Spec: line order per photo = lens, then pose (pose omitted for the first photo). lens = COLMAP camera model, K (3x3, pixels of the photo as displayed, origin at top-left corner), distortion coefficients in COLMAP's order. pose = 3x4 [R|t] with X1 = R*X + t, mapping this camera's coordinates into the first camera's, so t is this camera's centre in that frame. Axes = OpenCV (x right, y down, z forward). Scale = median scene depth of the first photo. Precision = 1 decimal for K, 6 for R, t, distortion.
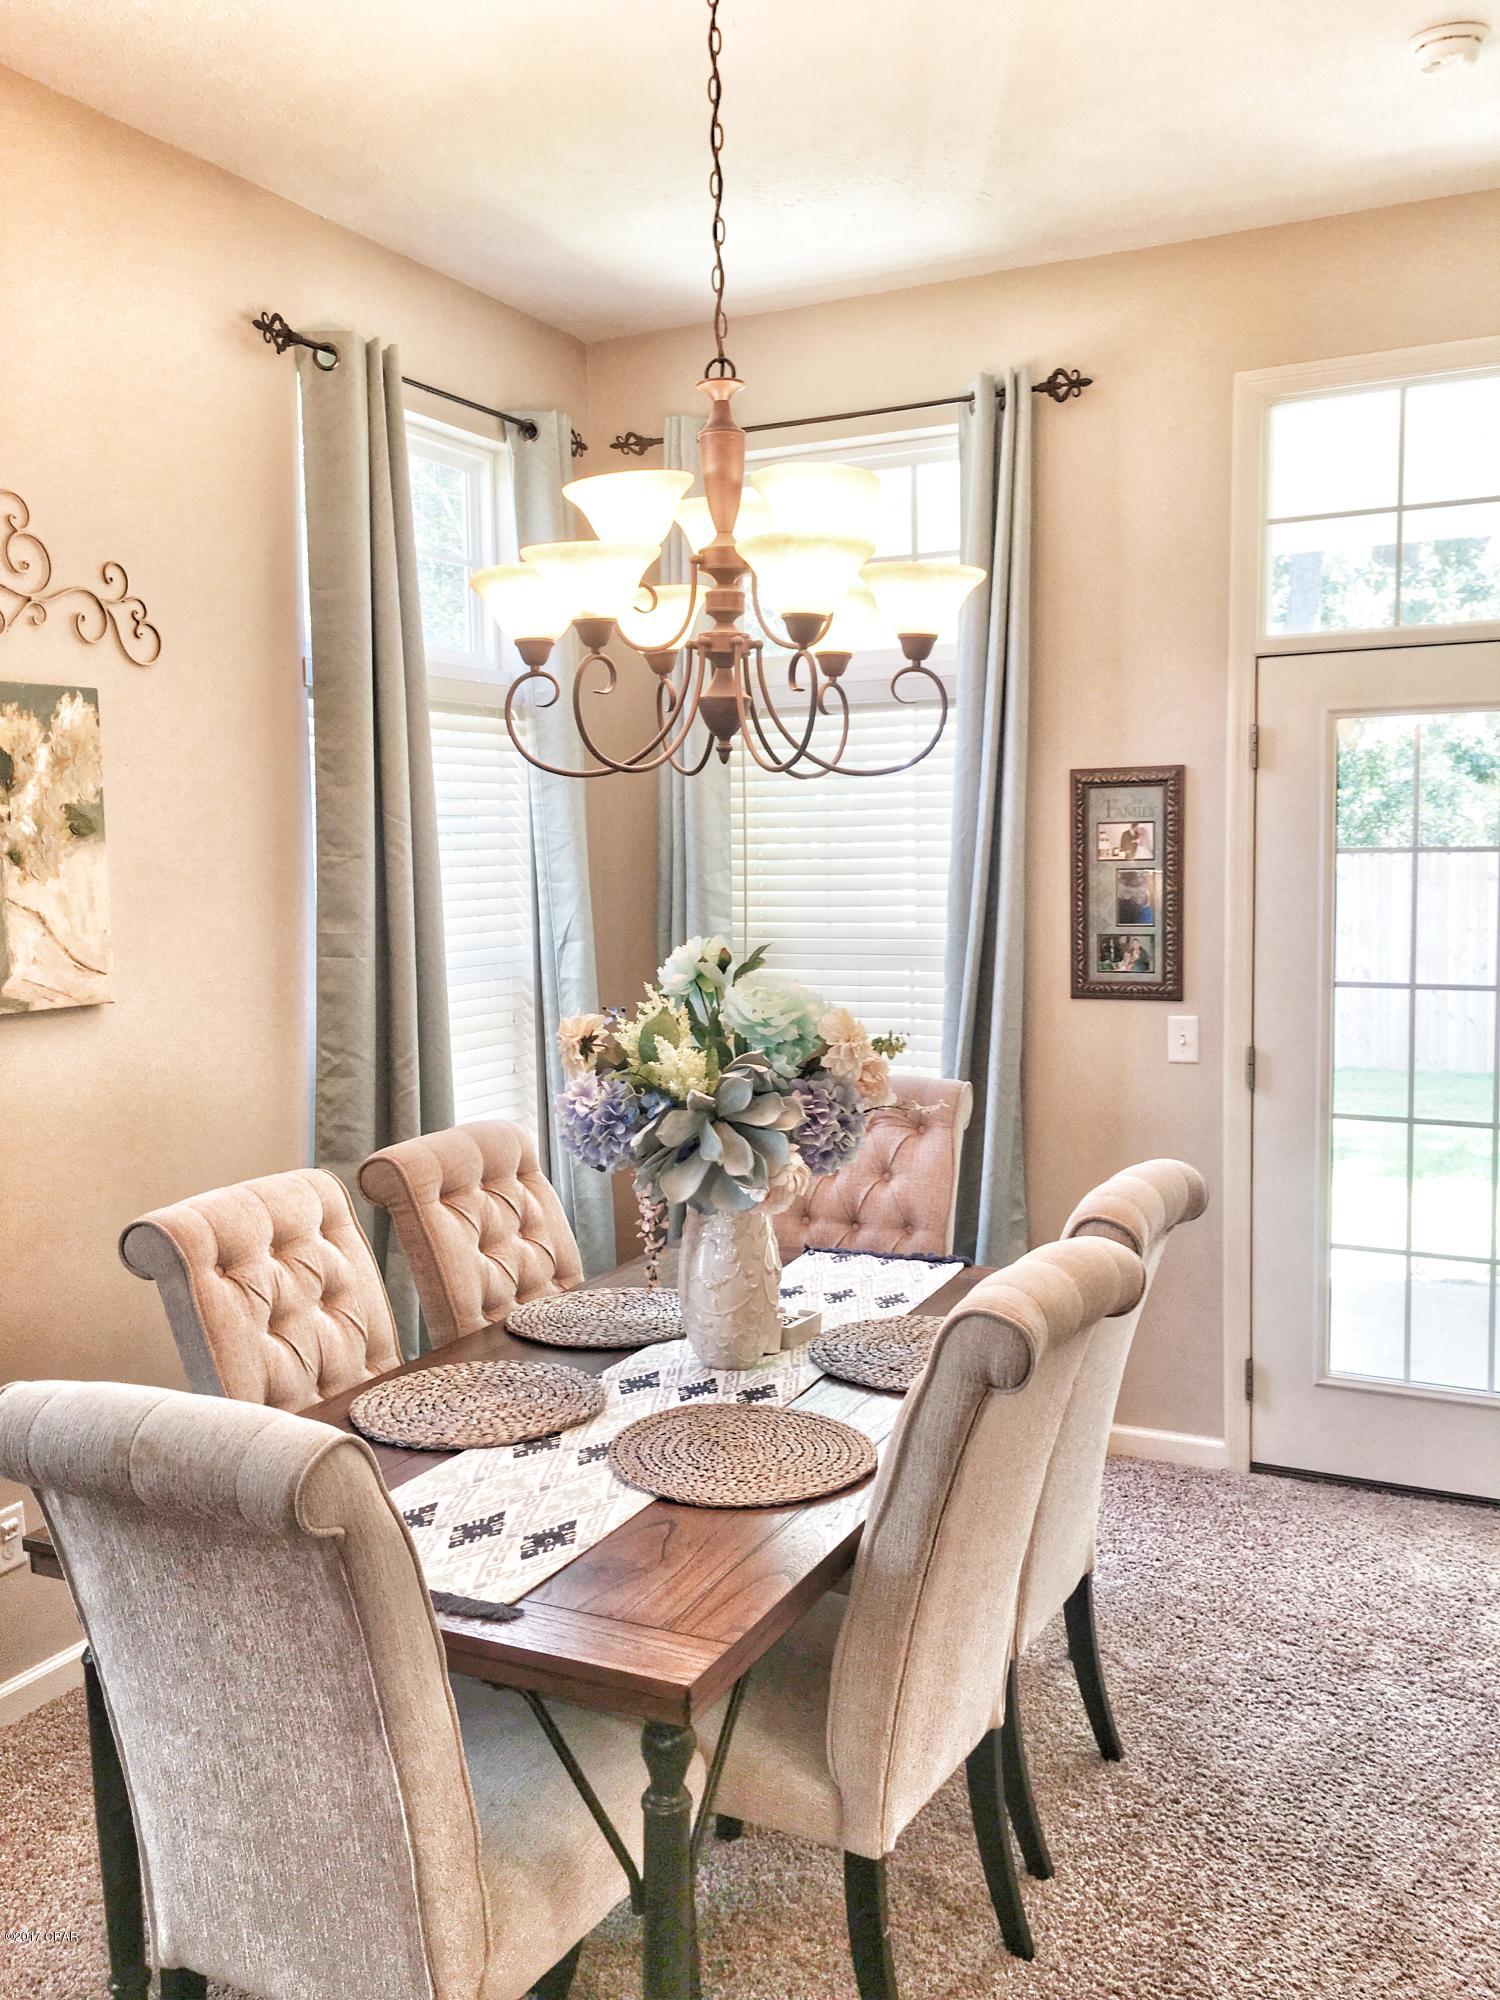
lens RADIAL K [[1681.8, 0, 747.4], [0, 1681.8, 989.1], [0, 0, 1]] dist [0.050415, -0.045967]
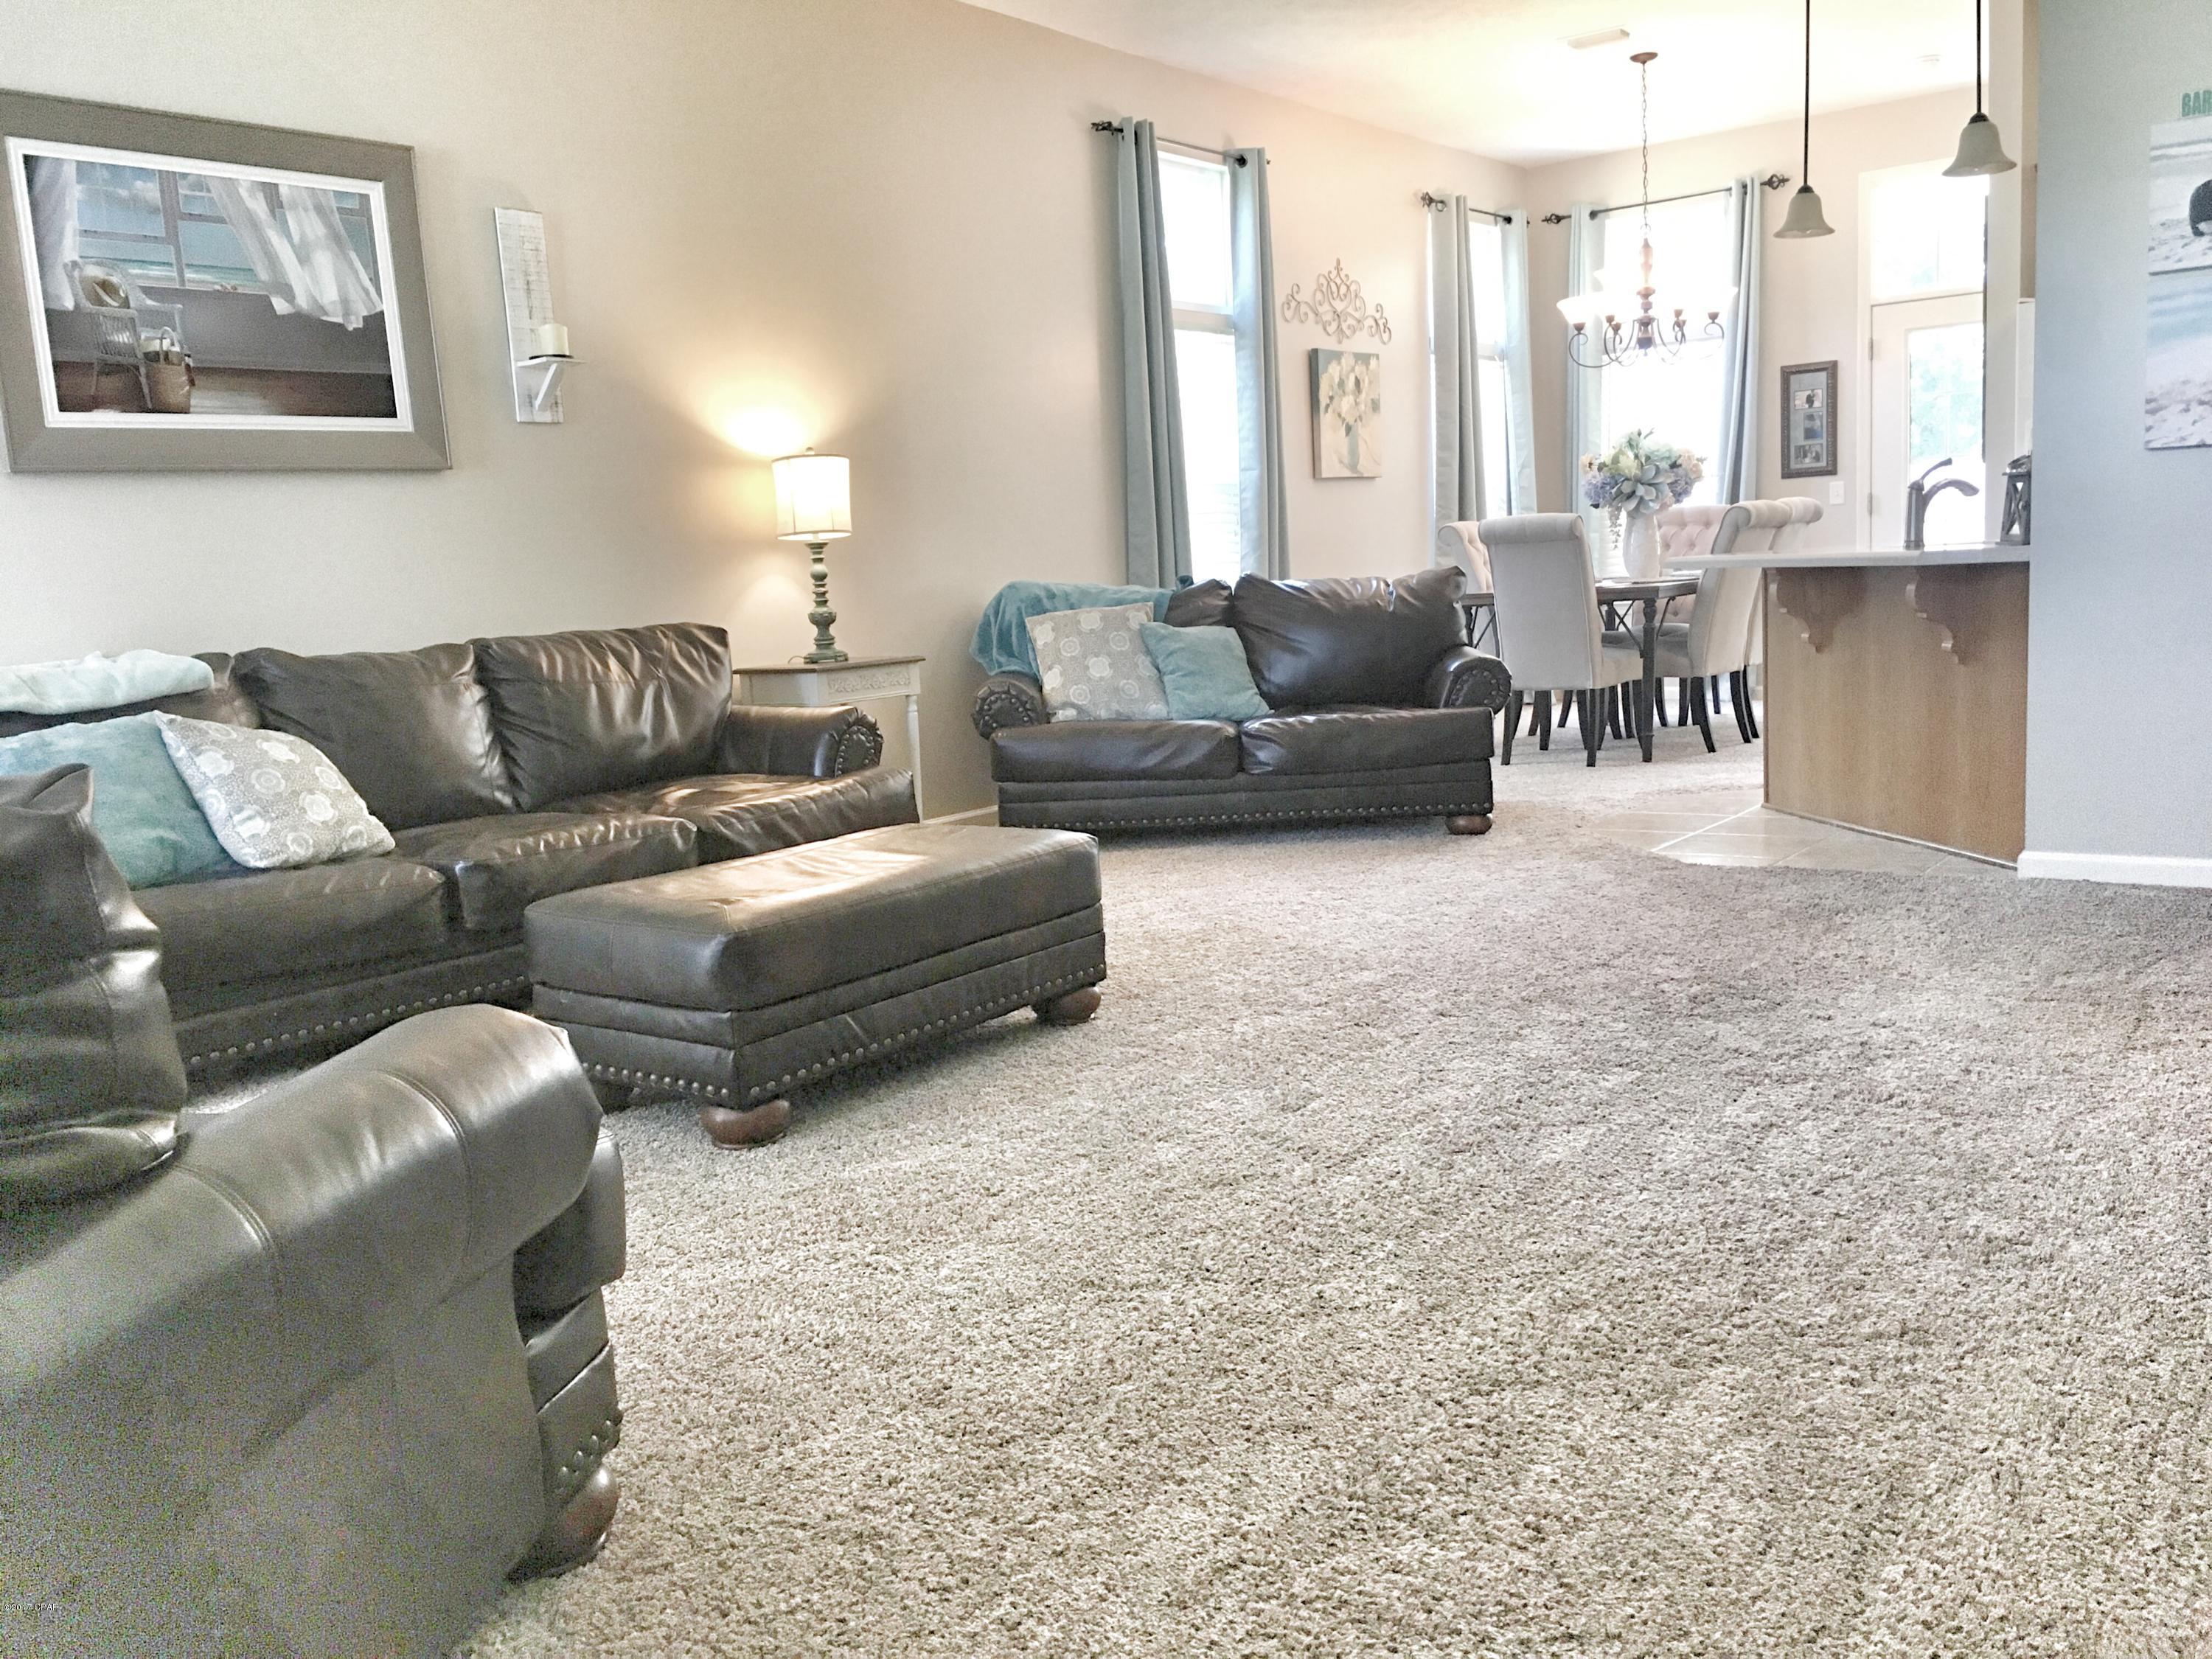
lens RADIAL K [[1860.1, 0, 1110.0], [0, 1860.1, 830.1], [0, 0, 1]] dist [0.050415, -0.045967]
pose [[0.982358, -0.015125, -0.186398, -0.205436], [0.027340, 0.997631, 0.063134, 0.279701], [0.185001, -0.067116, 0.980444, -1.504121]]
